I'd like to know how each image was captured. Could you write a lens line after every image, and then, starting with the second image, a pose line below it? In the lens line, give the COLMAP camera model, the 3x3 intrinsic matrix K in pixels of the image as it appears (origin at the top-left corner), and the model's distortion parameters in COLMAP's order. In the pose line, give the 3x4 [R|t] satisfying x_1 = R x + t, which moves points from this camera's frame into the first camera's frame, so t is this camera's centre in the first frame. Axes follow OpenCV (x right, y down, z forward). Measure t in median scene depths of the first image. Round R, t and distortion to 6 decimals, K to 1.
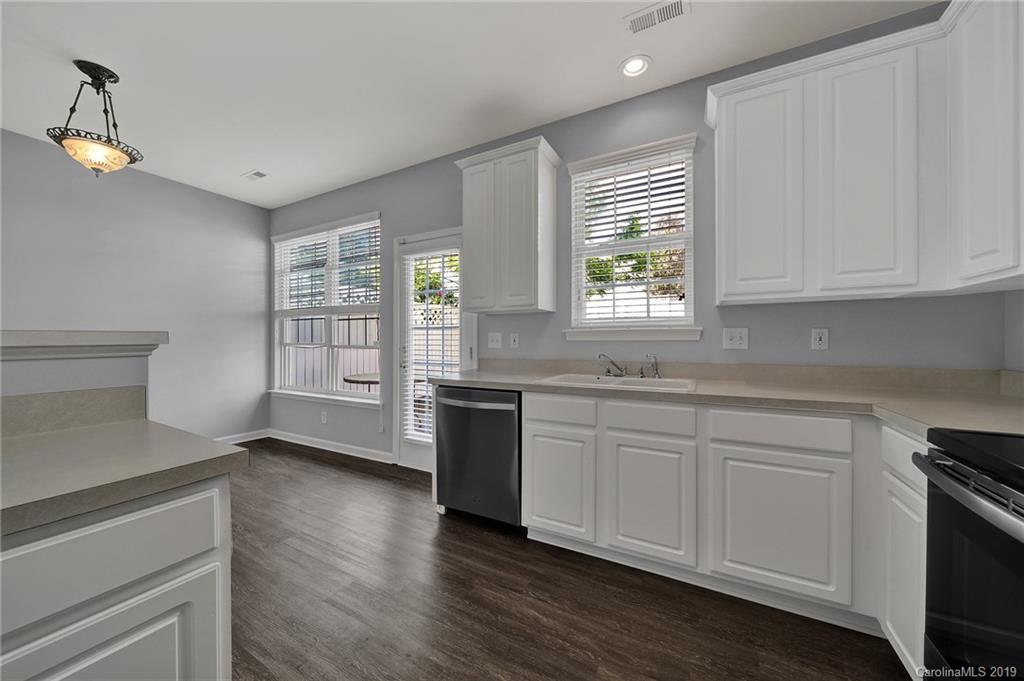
lens RADIAL K [[360.1, 0, 514.8], [0, 360.1, 339.5], [0, 0, 1]] dist [0.000645, -0.000113]
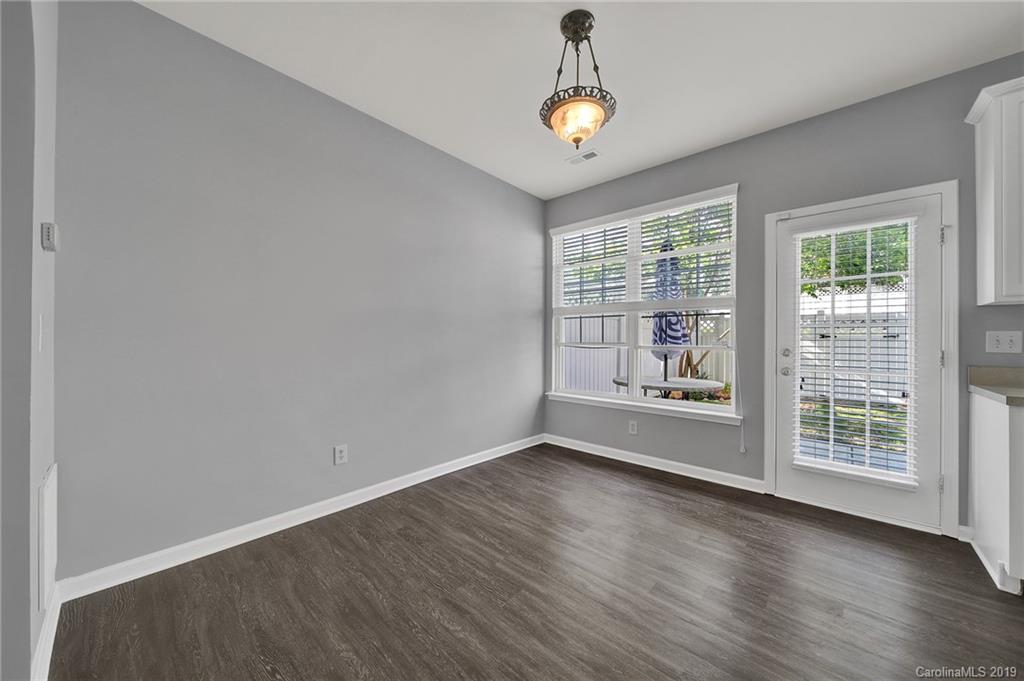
lens RADIAL K [[359.3, 0, 510.2], [0, 359.3, 341.6], [0, 0, 1]] dist [0.000057, -0.000068]
pose [[0.974410, 0.006295, -0.224690, -0.570991], [-0.005055, 0.999969, 0.006096, 0.000995], [0.224721, -0.004804, 0.974411, 0.067150]]
